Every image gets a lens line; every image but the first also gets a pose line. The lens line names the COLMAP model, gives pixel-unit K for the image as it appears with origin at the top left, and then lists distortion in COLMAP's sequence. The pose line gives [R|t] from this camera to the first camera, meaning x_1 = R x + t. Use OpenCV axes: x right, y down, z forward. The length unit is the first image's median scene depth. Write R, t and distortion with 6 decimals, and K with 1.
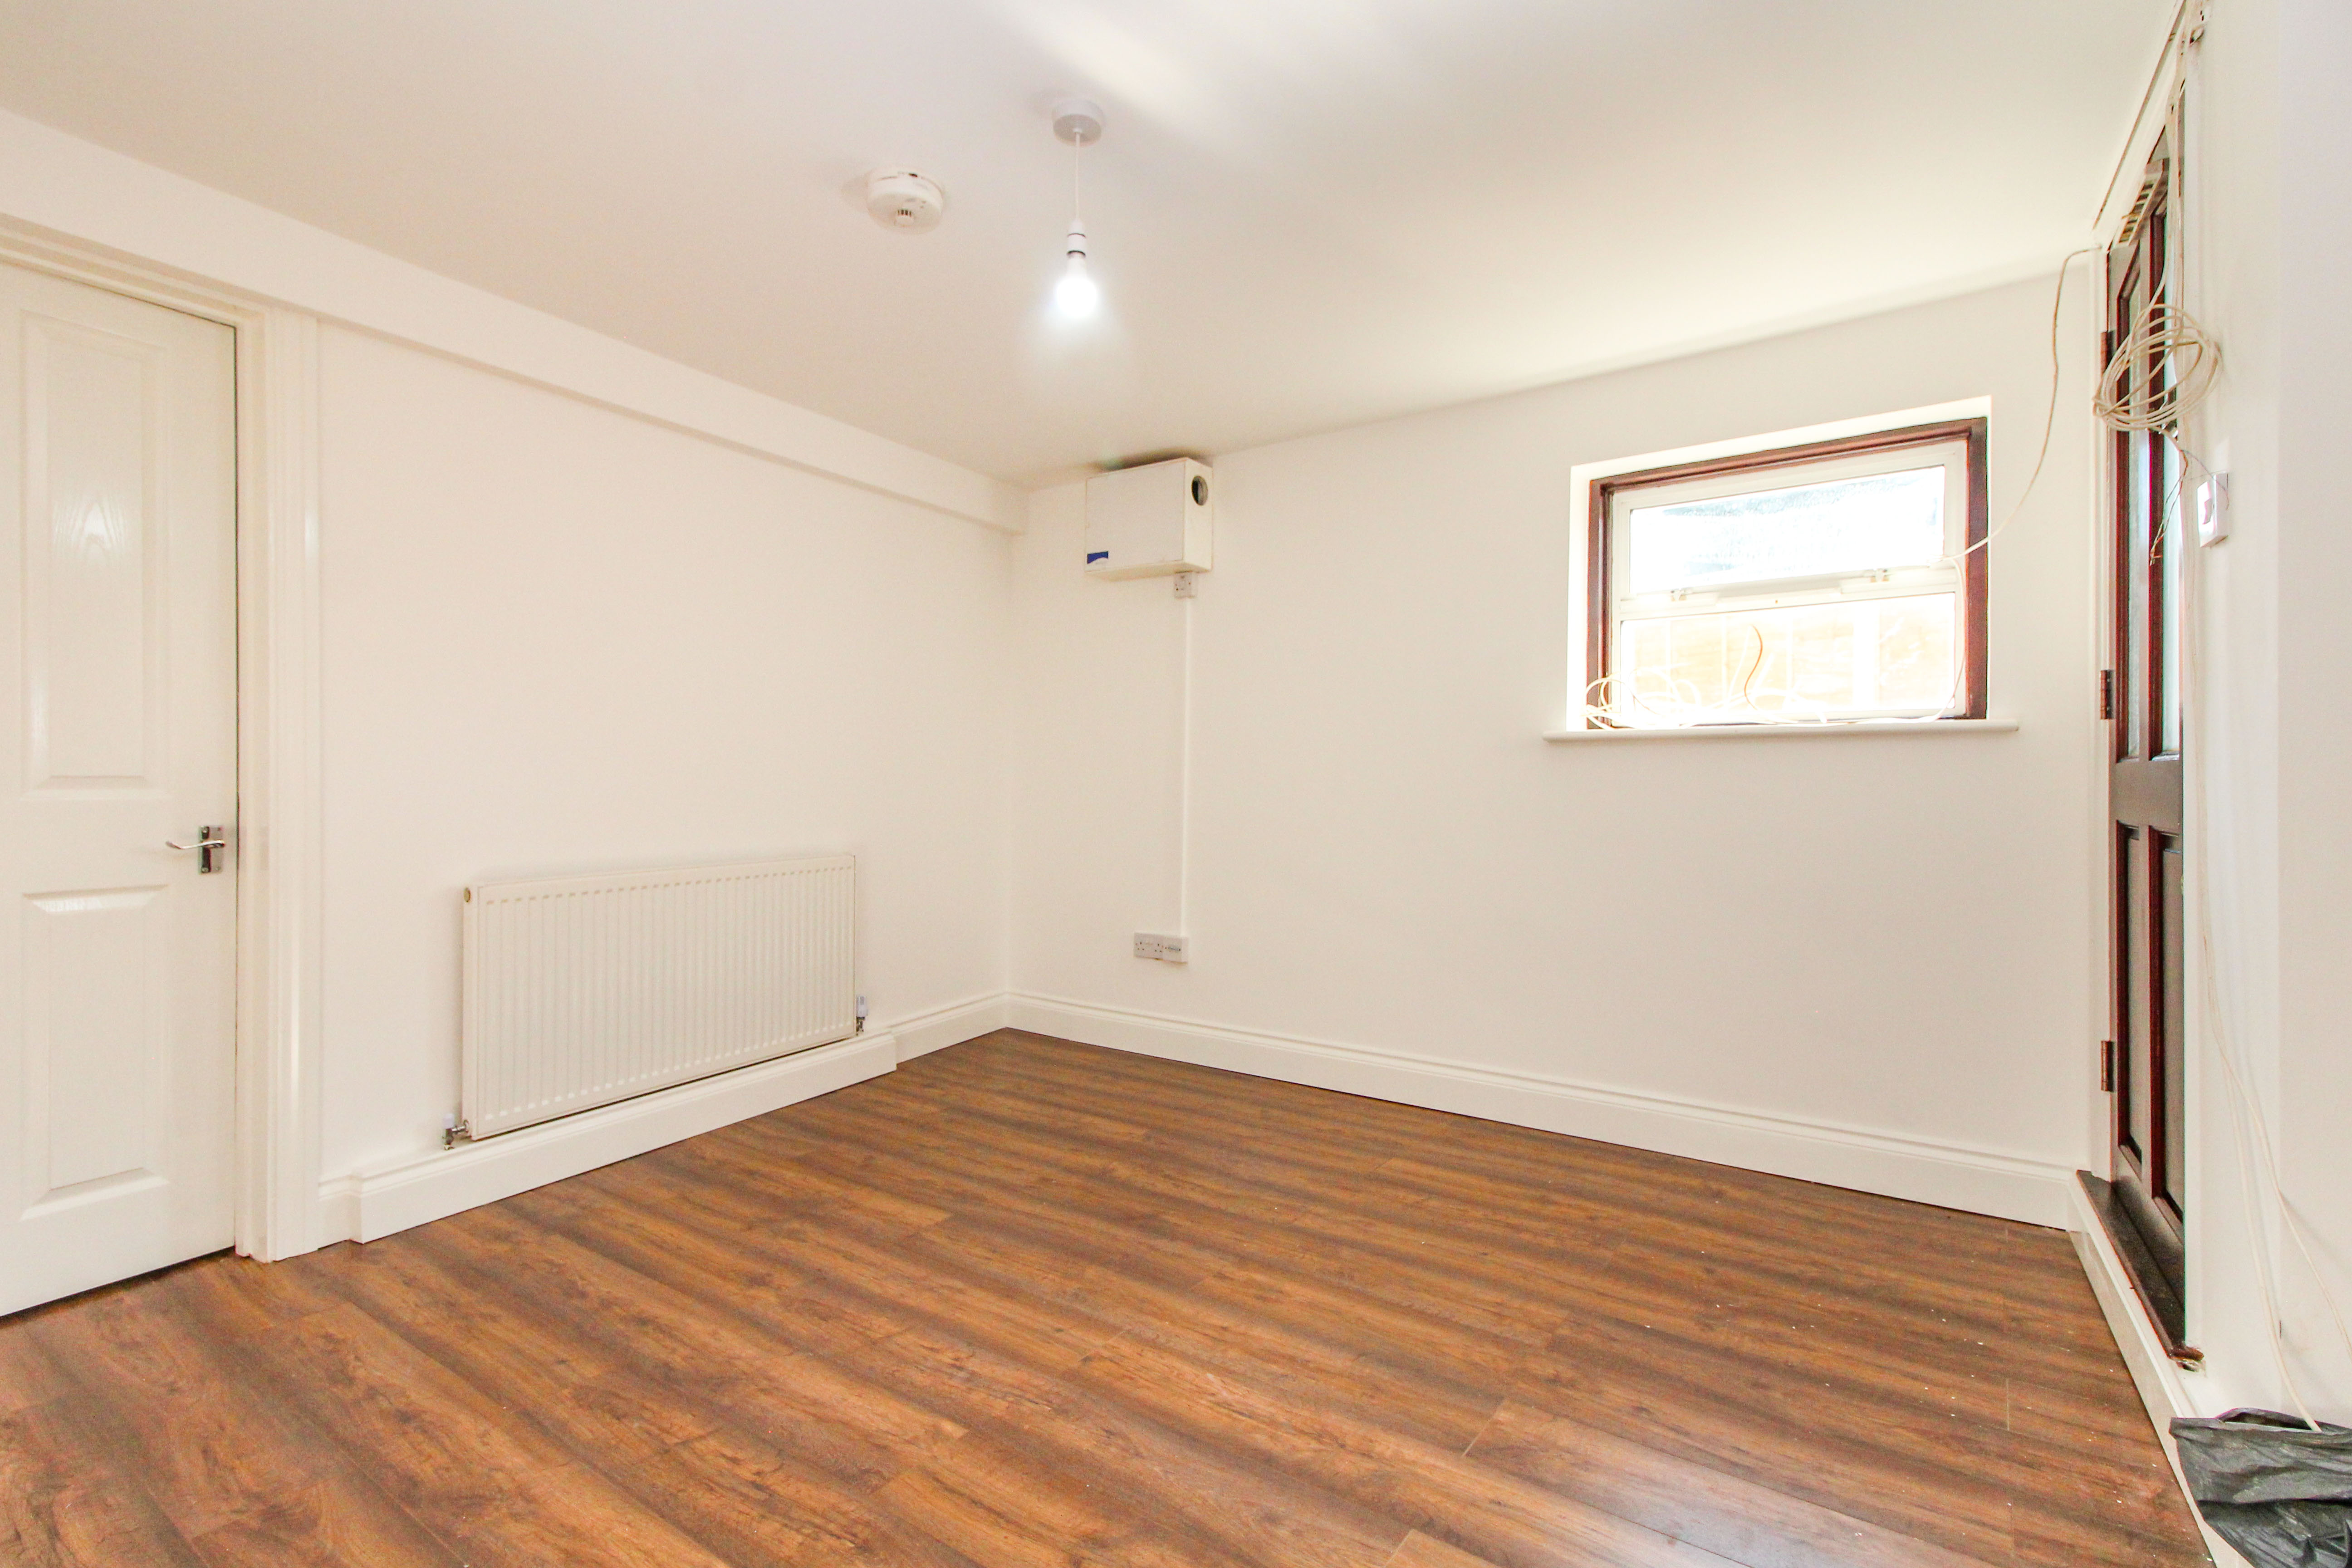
lens RADIAL K [[1092.1, 0, 1162.4], [0, 1092.1, 782.5], [0, 0, 1]] dist [0.027696, -0.009668]
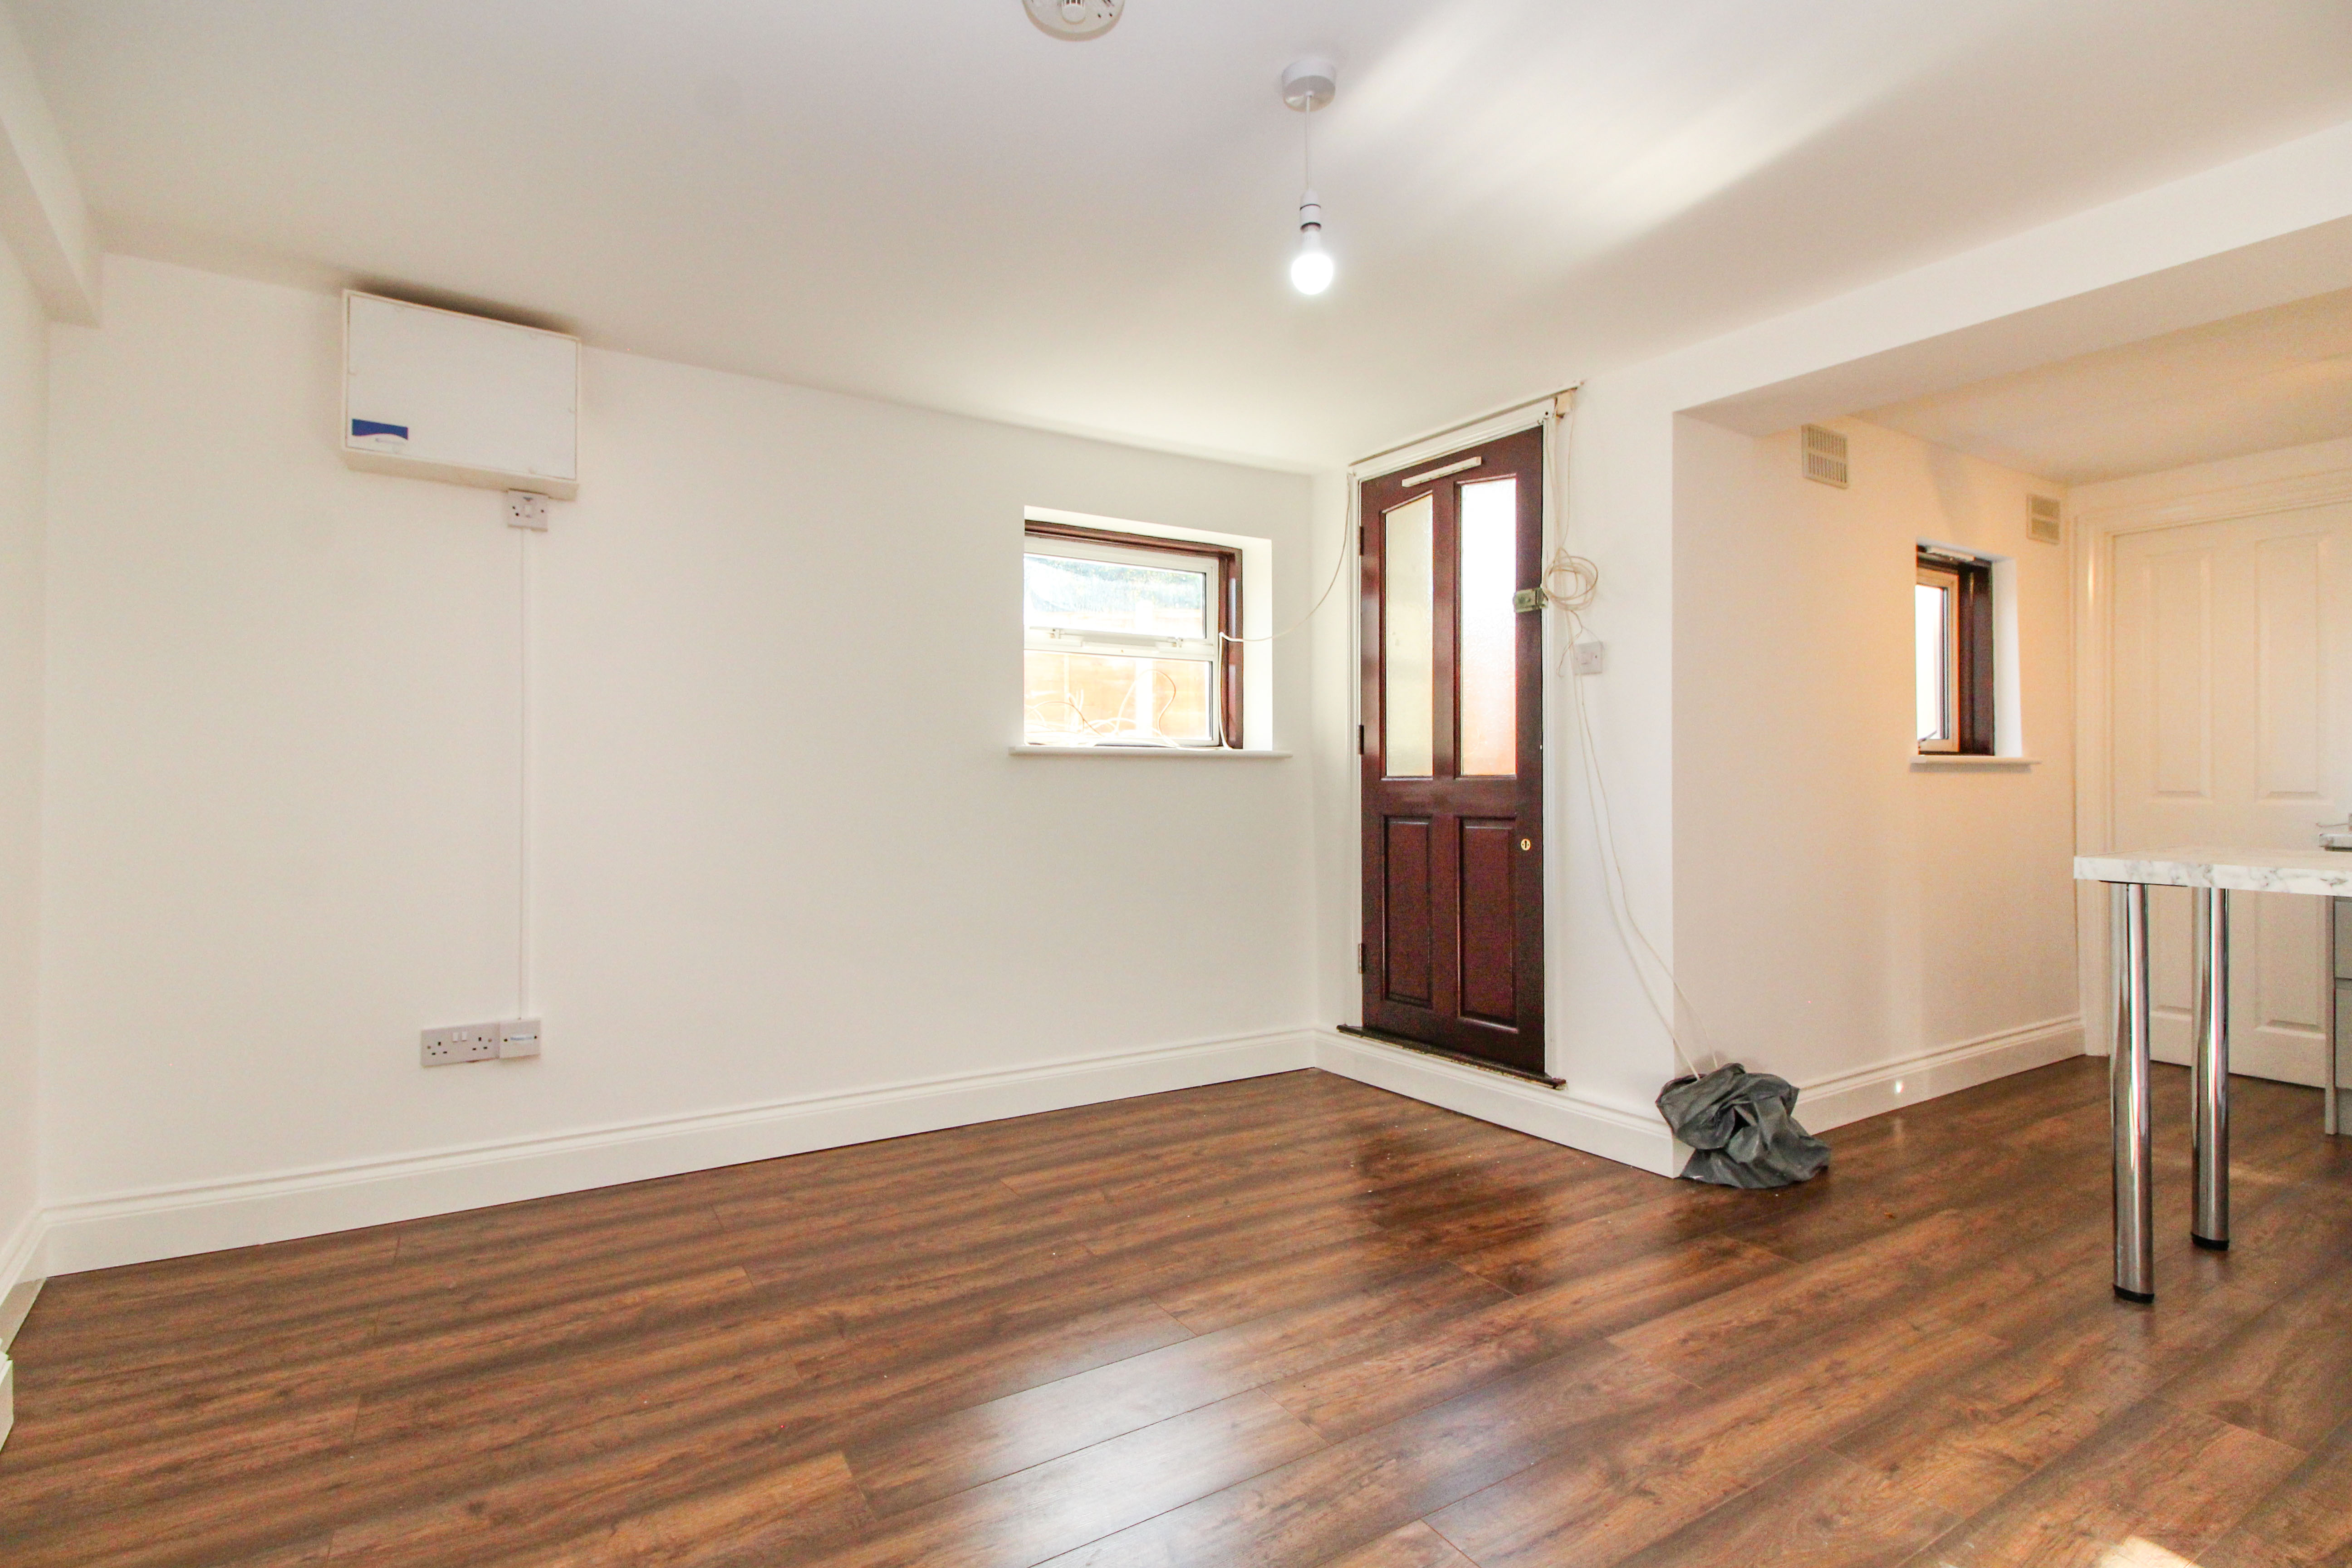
lens RADIAL K [[1092.1, 0, 1154.4], [0, 1092.1, 787.9], [0, 0, 1]] dist [0.027696, -0.009668]
pose [[0.398551, -0.001831, 0.917144, -0.690870], [0.003368, 0.999994, 0.000533, -0.006114], [-0.917140, 0.002876, 0.398555, 0.532544]]
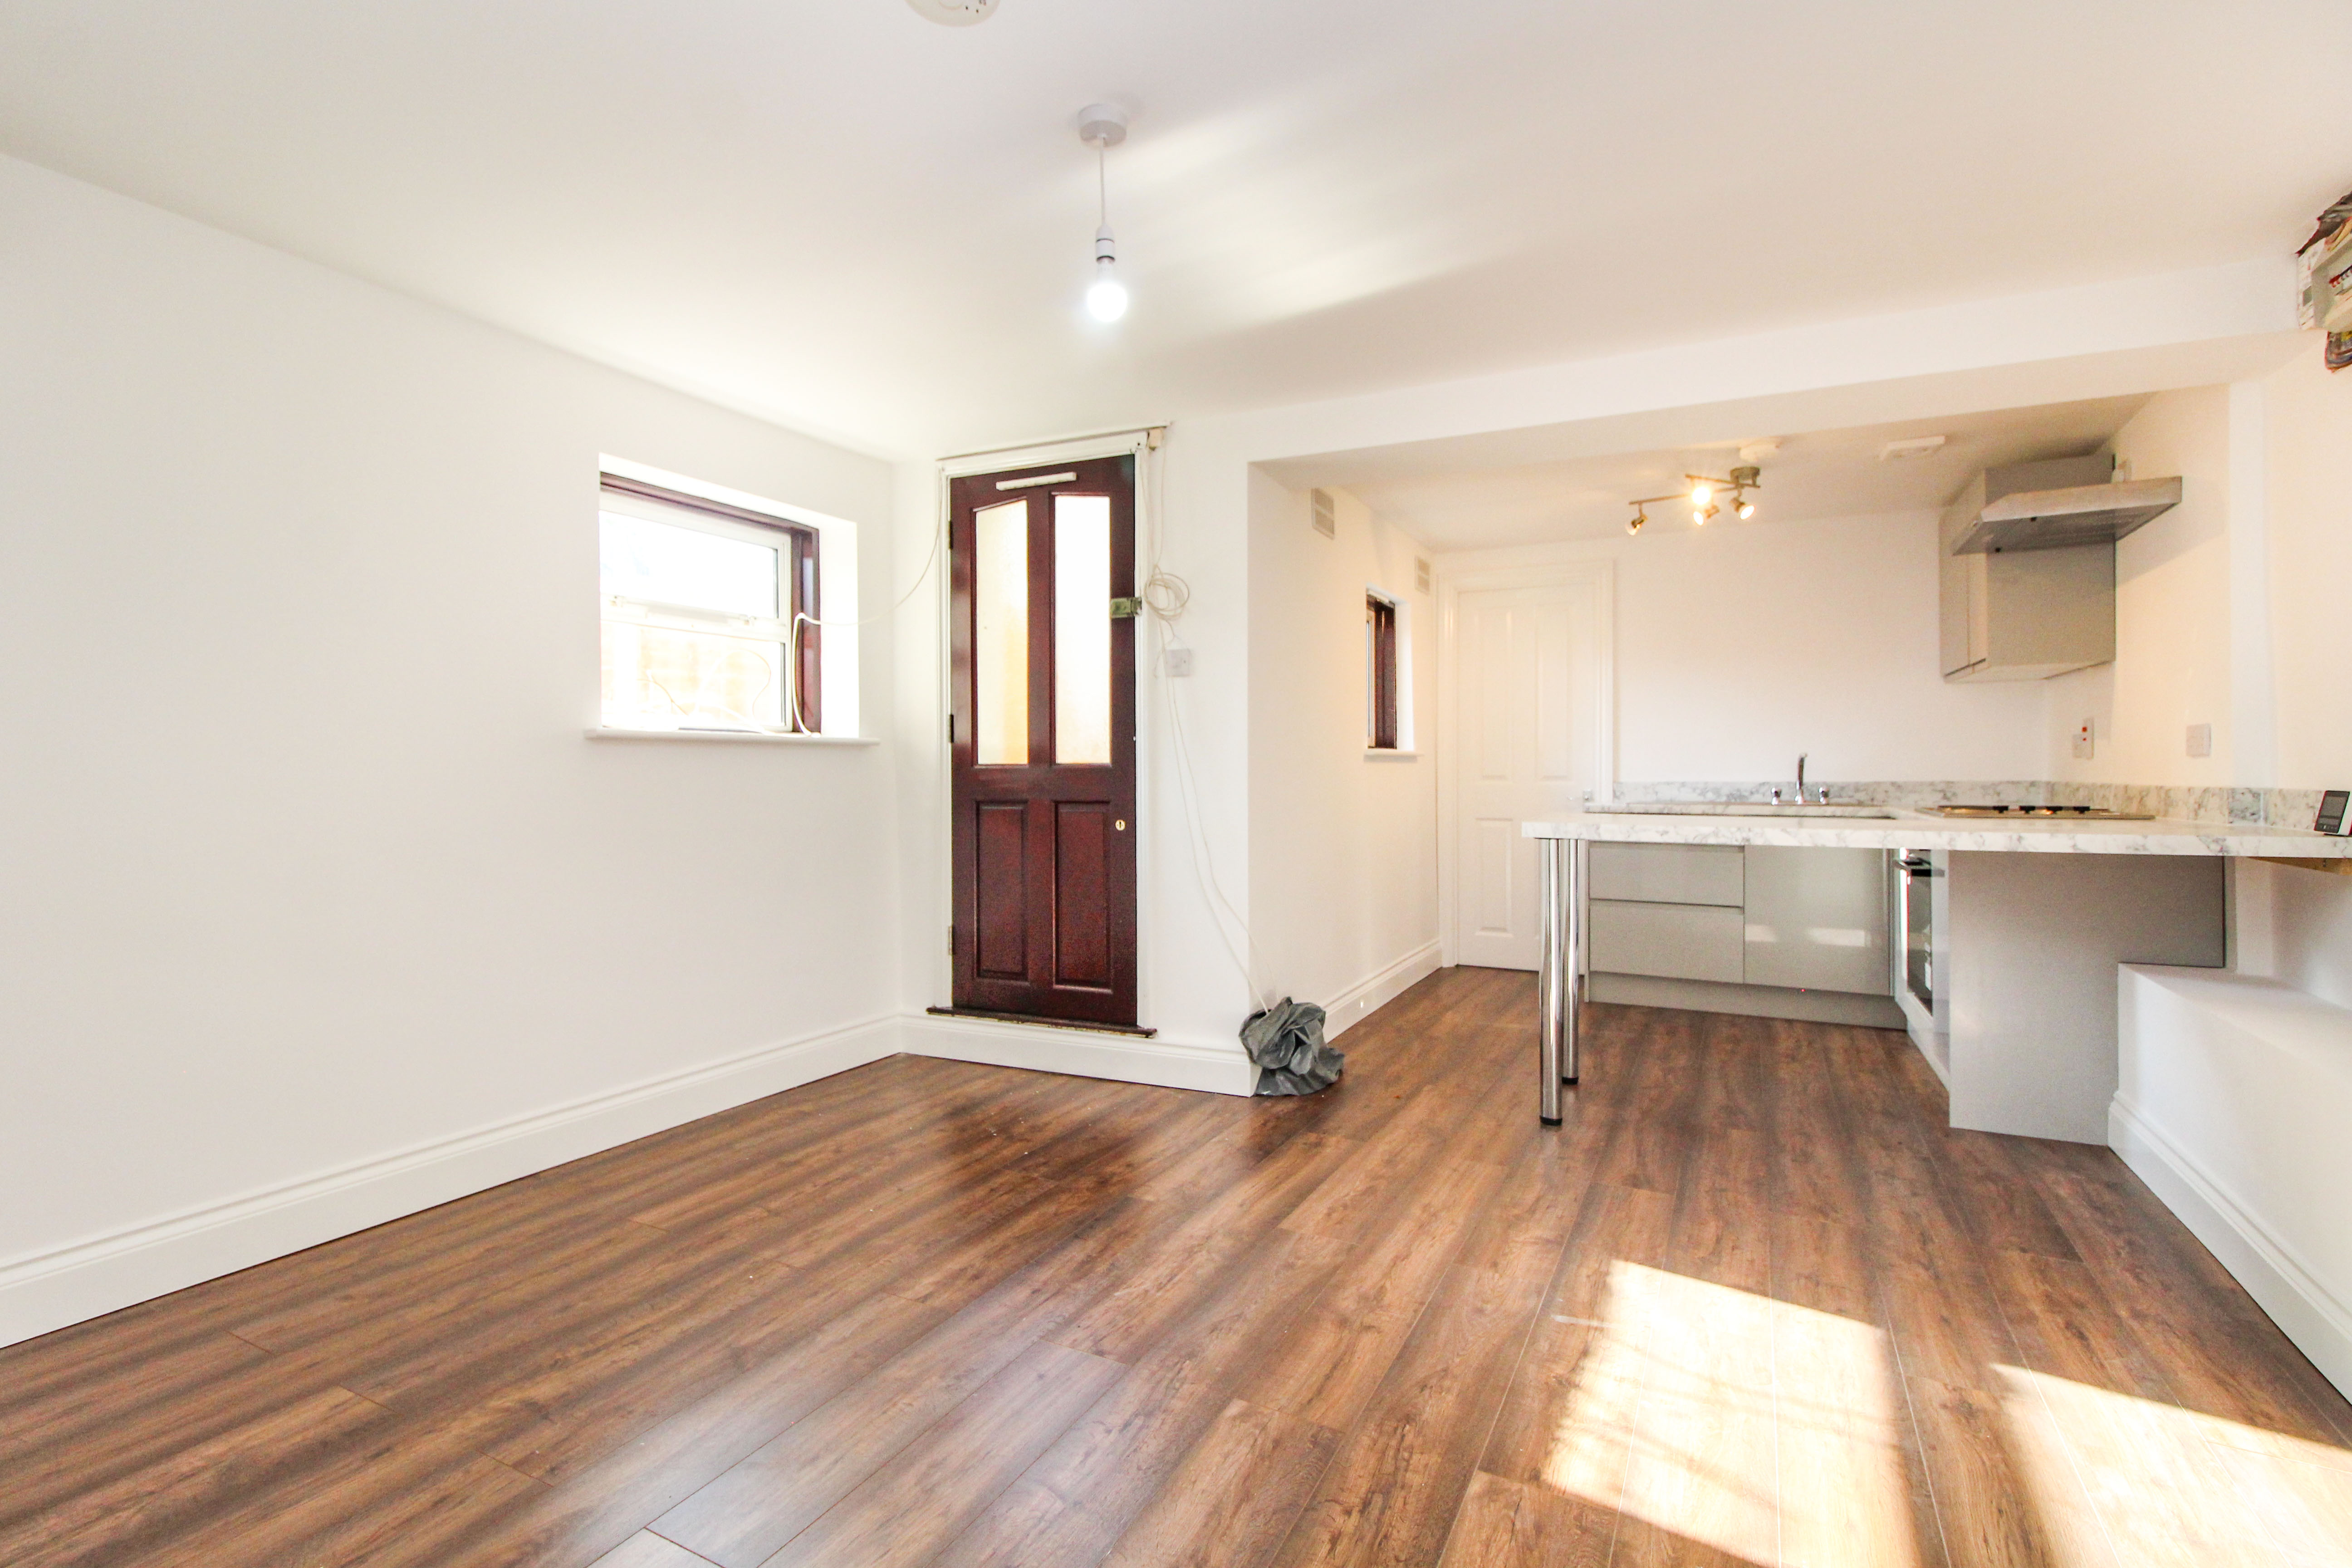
lens RADIAL K [[1092.1, 0, 1151.4], [0, 1092.1, 773.3], [0, 0, 1]] dist [0.027696, -0.009668]
pose [[-0.121259, -0.000284, 0.992621, -0.768421], [0.006242, 0.999980, 0.001049, -0.006197], [-0.992601, 0.006323, -0.121255, 0.764382]]
